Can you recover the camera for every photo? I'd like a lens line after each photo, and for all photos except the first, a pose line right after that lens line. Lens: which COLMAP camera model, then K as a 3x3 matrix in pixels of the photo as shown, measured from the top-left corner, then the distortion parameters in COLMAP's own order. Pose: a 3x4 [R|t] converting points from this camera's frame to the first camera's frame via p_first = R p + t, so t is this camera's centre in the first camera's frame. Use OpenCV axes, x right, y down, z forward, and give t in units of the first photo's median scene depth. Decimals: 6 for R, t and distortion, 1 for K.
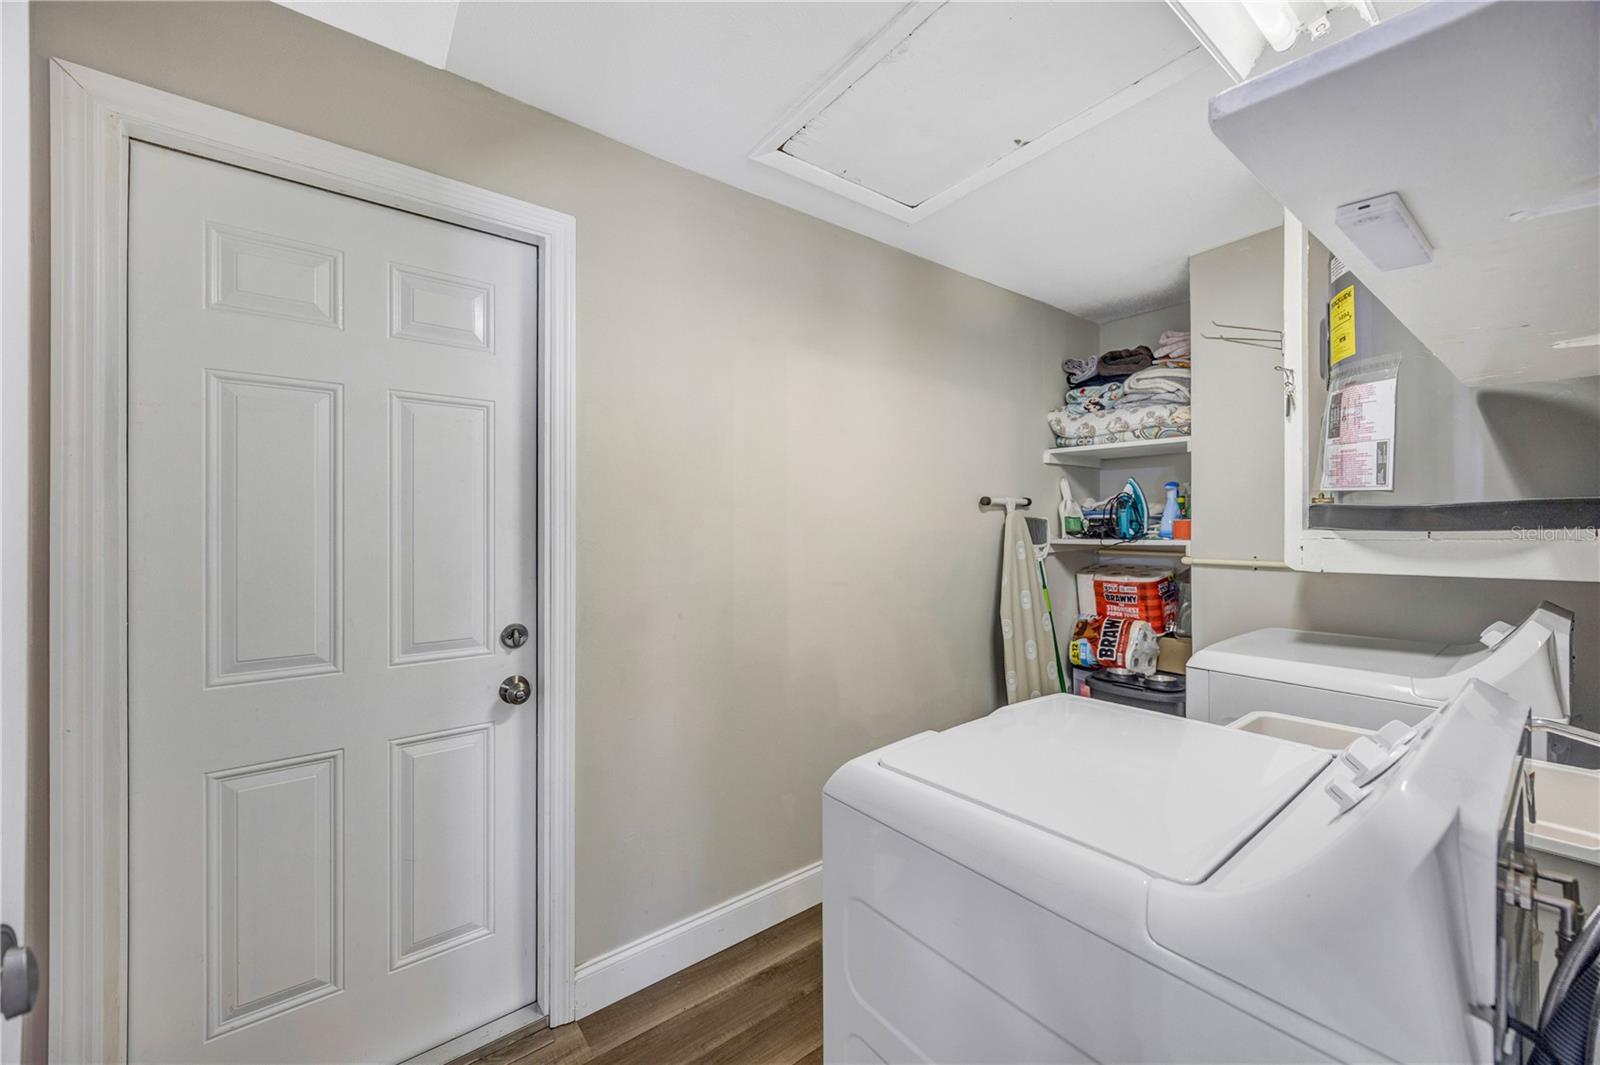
lens RADIAL K [[614.2, 0, 804.1], [0, 614.2, 525.7], [0, 0, 1]] dist [-0.001252, 0.000217]
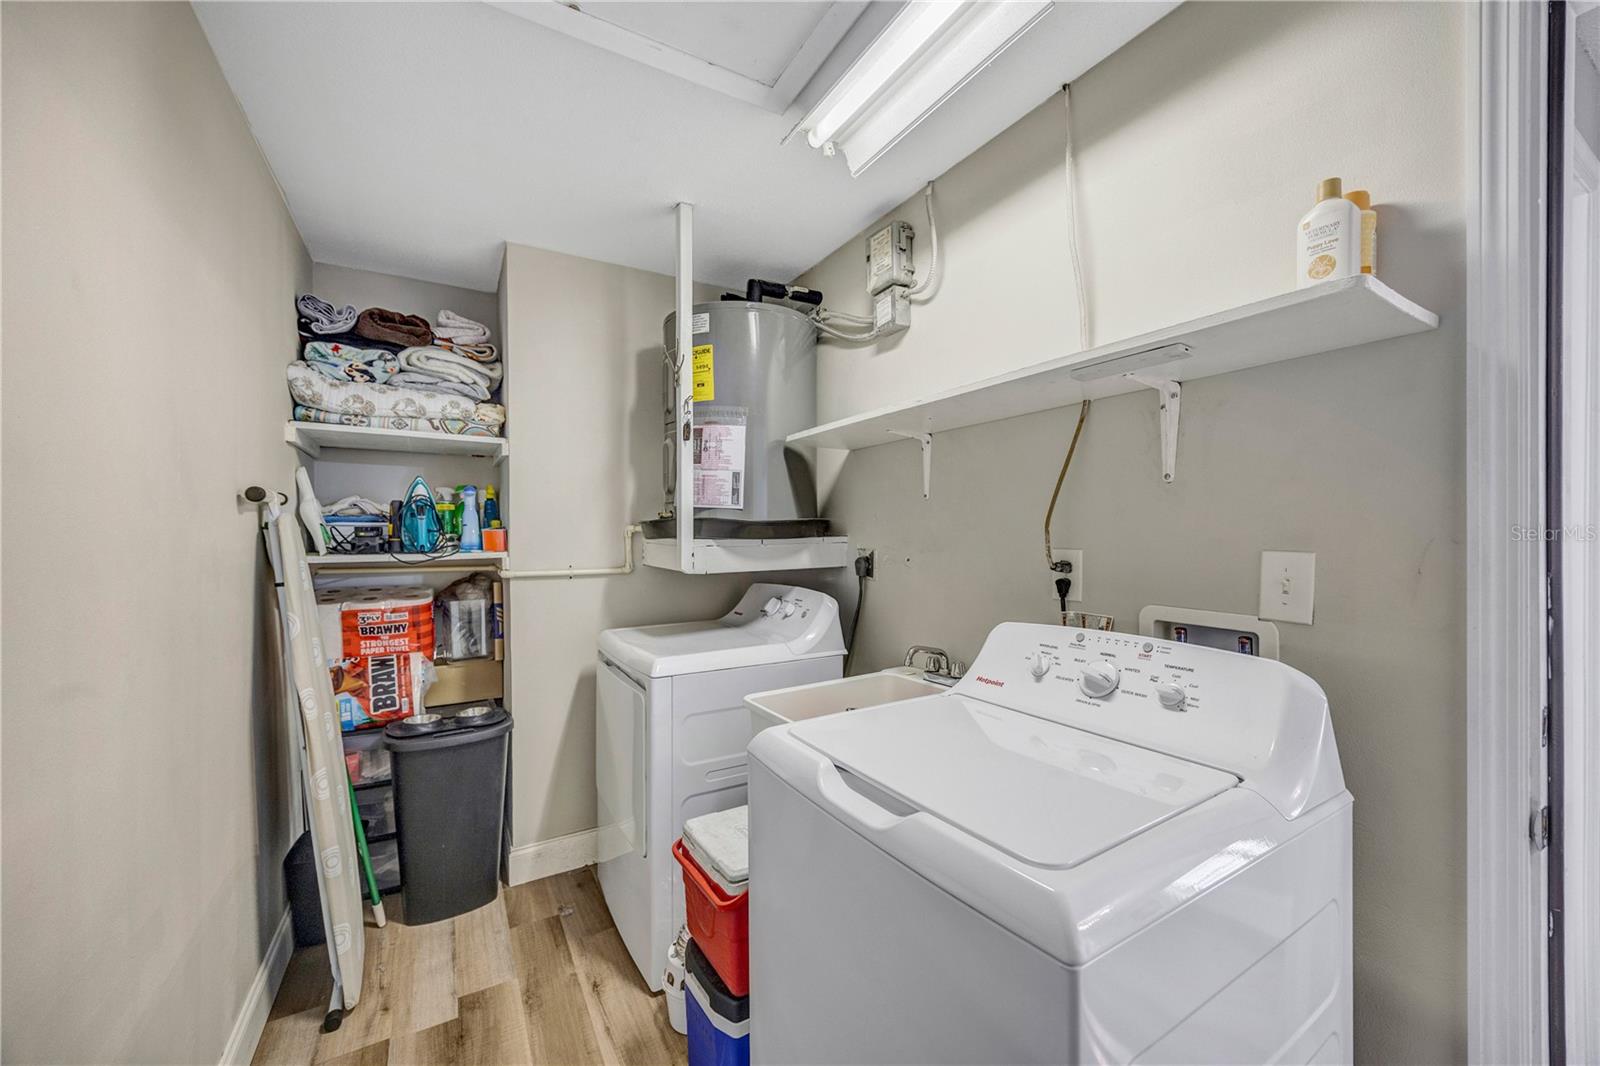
lens RADIAL K [[614.2, 0, 803.9], [0, 614.2, 542.8], [0, 0, 1]] dist [-0.001252, 0.000217]
pose [[0.124998, -0.010646, 0.992100, -0.198718], [0.002723, 0.999942, 0.010387, 0.001423], [-0.992153, 0.001403, 0.125019, 0.386742]]
